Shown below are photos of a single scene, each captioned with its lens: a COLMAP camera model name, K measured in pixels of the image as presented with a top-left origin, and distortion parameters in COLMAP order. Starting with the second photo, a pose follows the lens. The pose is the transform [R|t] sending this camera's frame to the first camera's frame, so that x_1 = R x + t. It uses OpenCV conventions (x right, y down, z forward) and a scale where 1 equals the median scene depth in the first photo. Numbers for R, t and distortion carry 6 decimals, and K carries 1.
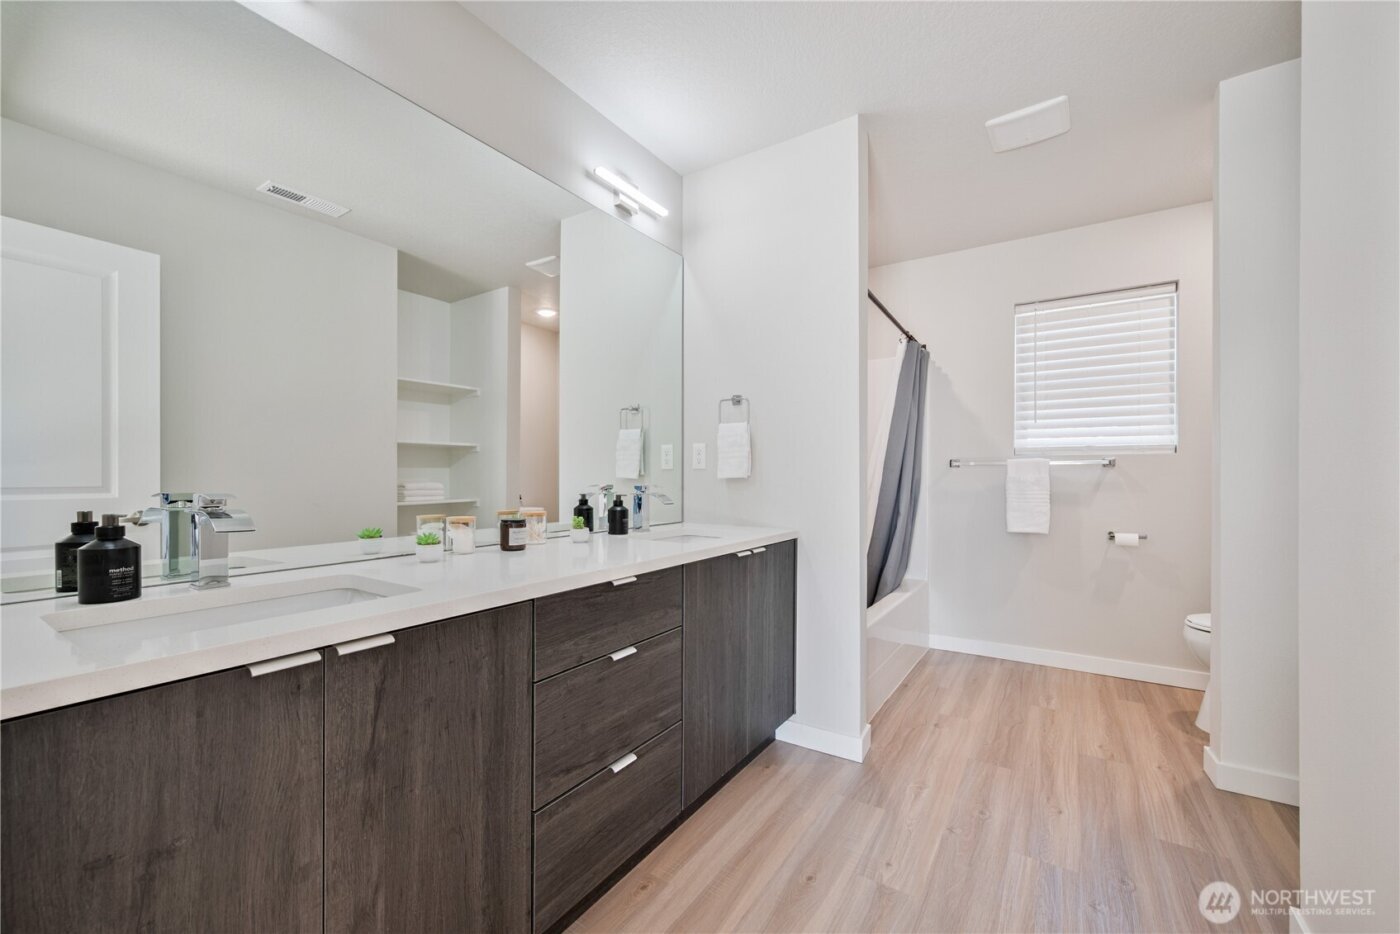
lens RADIAL K [[564.3, 0, 700.4], [0, 564.3, 474.3], [0, 0, 1]] dist [-0.000673, -0.000034]
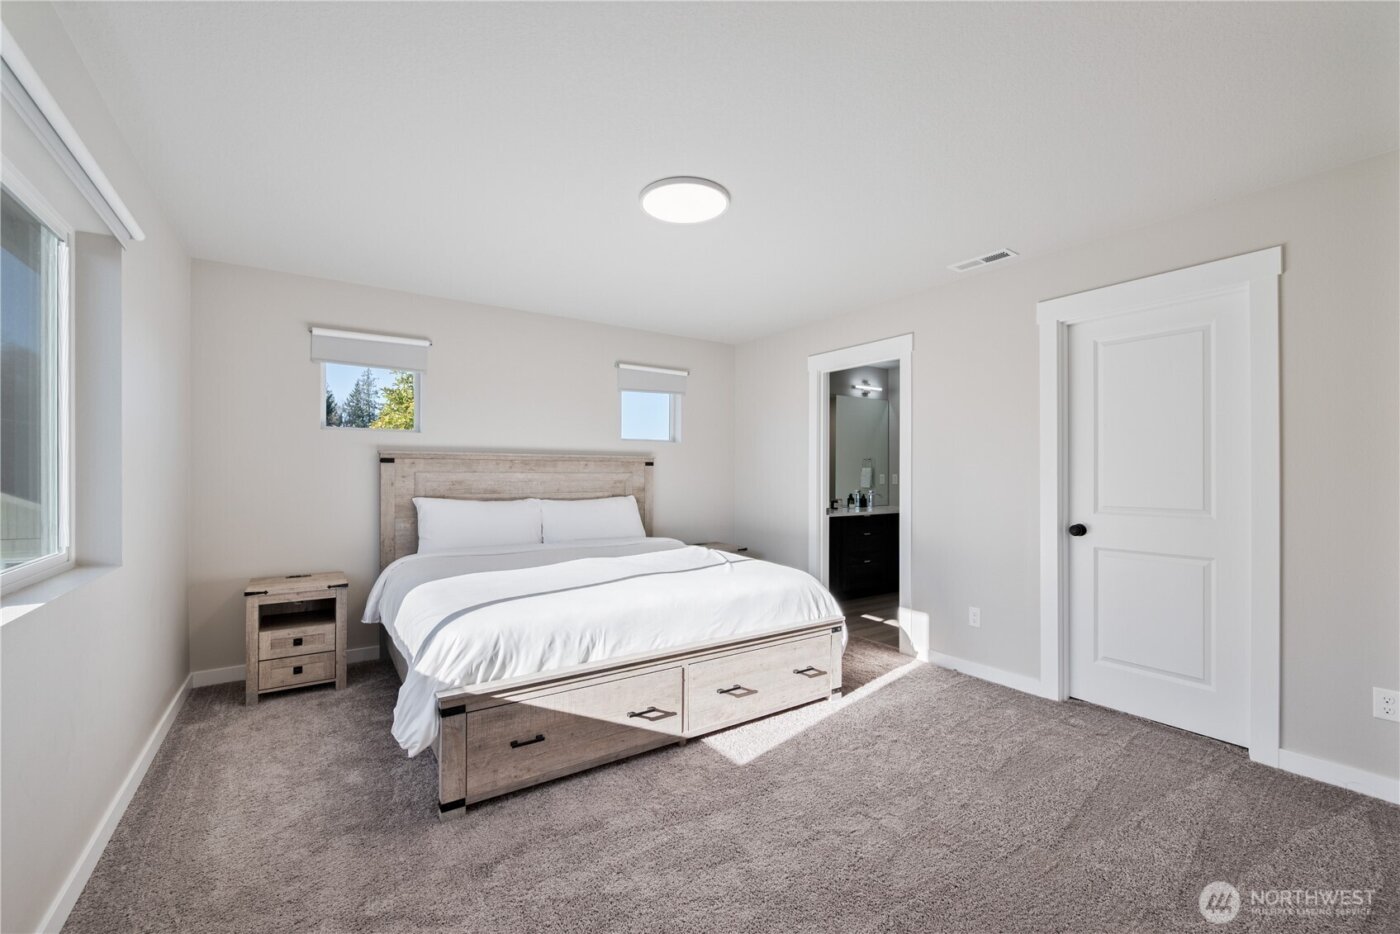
lens RADIAL K [[585.3, 0, 698.9], [0, 585.3, 472.1], [0, 0, 1]] dist [-0.000399, -0.000404]
pose [[0.923795, 0.000729, -0.382887, 0.203058], [-0.000207, 0.999999, 0.001406, -0.071326], [0.382888, -0.001220, 0.923794, -1.889968]]
